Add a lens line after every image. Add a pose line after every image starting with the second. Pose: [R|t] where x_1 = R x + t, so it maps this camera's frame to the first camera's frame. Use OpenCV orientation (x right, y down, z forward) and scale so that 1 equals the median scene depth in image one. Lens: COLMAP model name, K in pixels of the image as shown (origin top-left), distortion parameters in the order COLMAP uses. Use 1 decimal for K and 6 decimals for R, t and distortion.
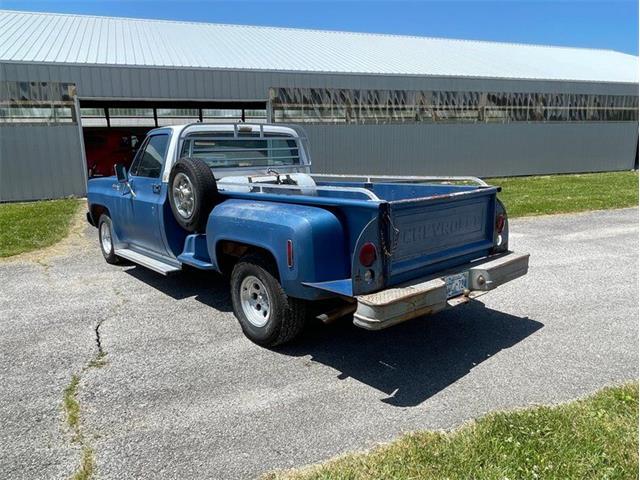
lens RADIAL K [[476.5, 0, 317.3], [0, 476.5, 240.0], [0, 0, 1]] dist [-0.001780, -0.020427]
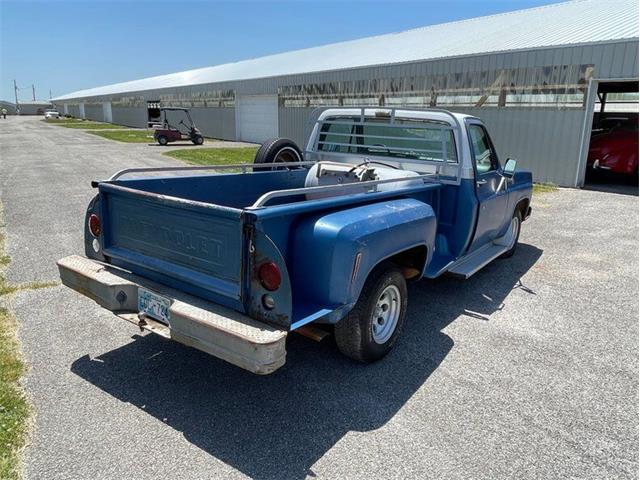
lens RADIAL K [[476.5, 0, 317.3], [0, 476.5, 241.4], [0, 0, 1]] dist [-0.001780, -0.020427]
pose [[0.224547, 0.262044, -0.938569, 0.860626], [-0.231187, 0.949992, 0.209923, -0.194639], [0.946642, 0.169848, 0.273899, 0.803580]]
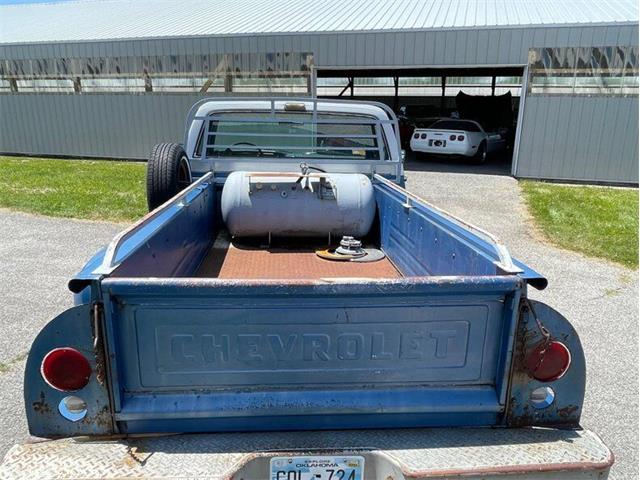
lens RADIAL K [[476.5, 0, 315.6], [0, 476.5, 243.2], [0, 0, 1]] dist [-0.001780, -0.020427]
pose [[0.795587, 0.185884, -0.576618, 0.399733], [-0.146258, 0.982546, 0.114944, -0.136487], [0.587920, -0.007113, 0.808888, 0.501079]]
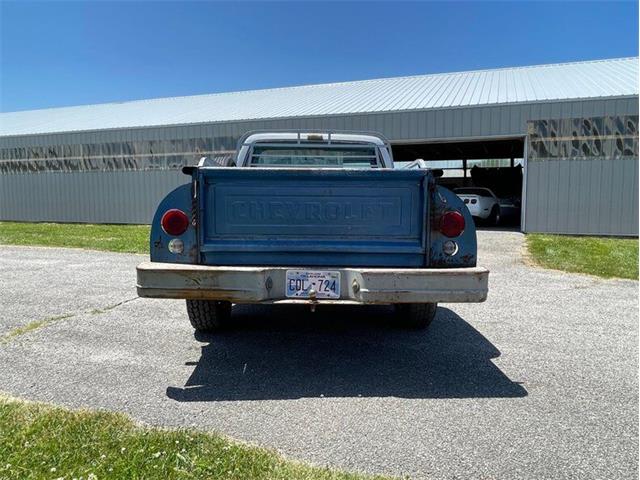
lens RADIAL K [[476.5, 0, 319.2], [0, 476.5, 240.9], [0, 0, 1]] dist [-0.001780, -0.020427]
pose [[0.755559, 0.068437, -0.651496, 0.626965], [-0.146425, 0.987009, -0.066132, 0.058787], [0.638506, 0.145362, 0.755764, 0.323941]]
